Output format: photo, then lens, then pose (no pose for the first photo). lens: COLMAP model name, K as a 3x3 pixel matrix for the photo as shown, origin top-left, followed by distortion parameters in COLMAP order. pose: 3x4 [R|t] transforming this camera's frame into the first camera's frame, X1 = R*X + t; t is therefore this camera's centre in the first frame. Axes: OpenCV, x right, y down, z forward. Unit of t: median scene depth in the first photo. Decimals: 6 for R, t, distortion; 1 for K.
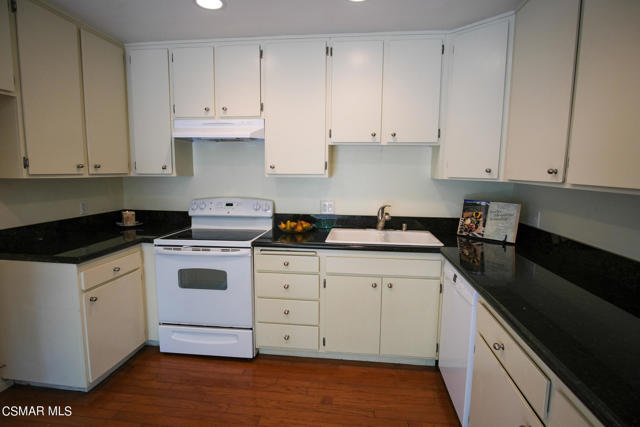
lens RADIAL K [[338.0, 0, 322.9], [0, 338.0, 214.9], [0, 0, 1]] dist [-0.027158, 0.000266]
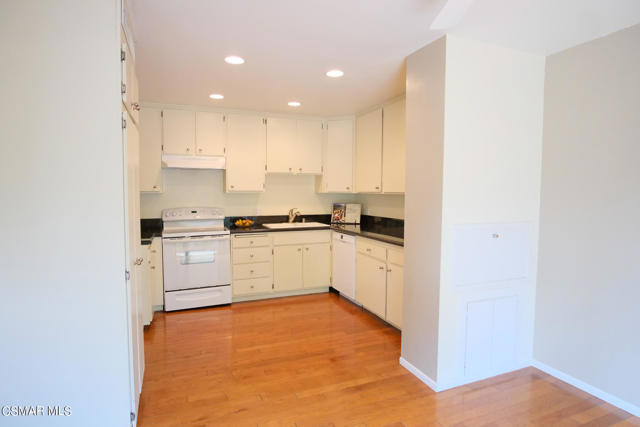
lens RADIAL K [[348.9, 0, 319.1], [0, 348.9, 215.5], [0, 0, 1]] dist [-0.020804, 0.001585]
pose [[0.874746, -0.040906, 0.482851, -0.624079], [0.069878, 0.996664, -0.042158, 0.102125], [-0.479516, 0.070618, 0.874687, -0.695326]]
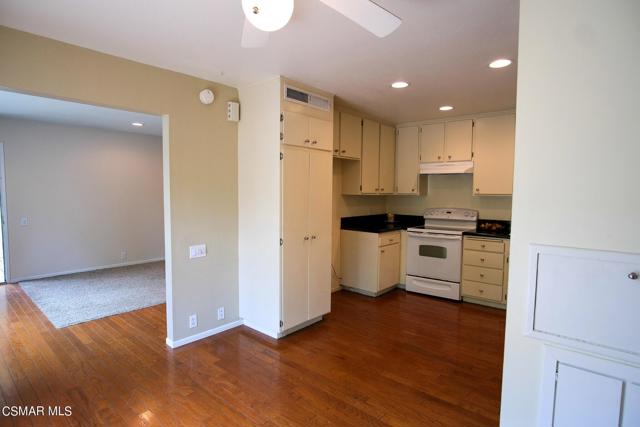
lens RADIAL K [[338.0, 0, 322.9], [0, 338.0, 214.9], [0, 0, 1]] dist [-0.027158, 0.000266]
pose [[0.827015, 0.034661, -0.561111, 0.159333], [-0.072751, 0.996303, -0.045682, 0.117757], [0.557453, 0.078601, 0.826479, -0.814349]]
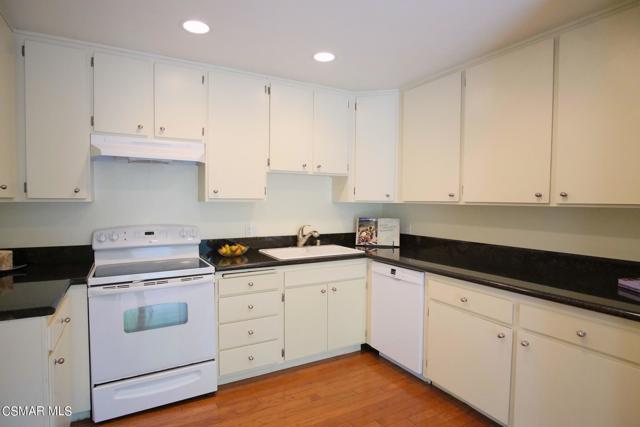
lens RADIAL K [[348.9, 0, 319.1], [0, 348.9, 215.5], [0, 0, 1]] dist [-0.020804, 0.001585]
pose [[0.807167, -0.029411, 0.589590, -0.529345], [0.078213, 0.995281, -0.057428, 0.012142], [-0.585119, 0.092467, 0.805658, -0.002721]]
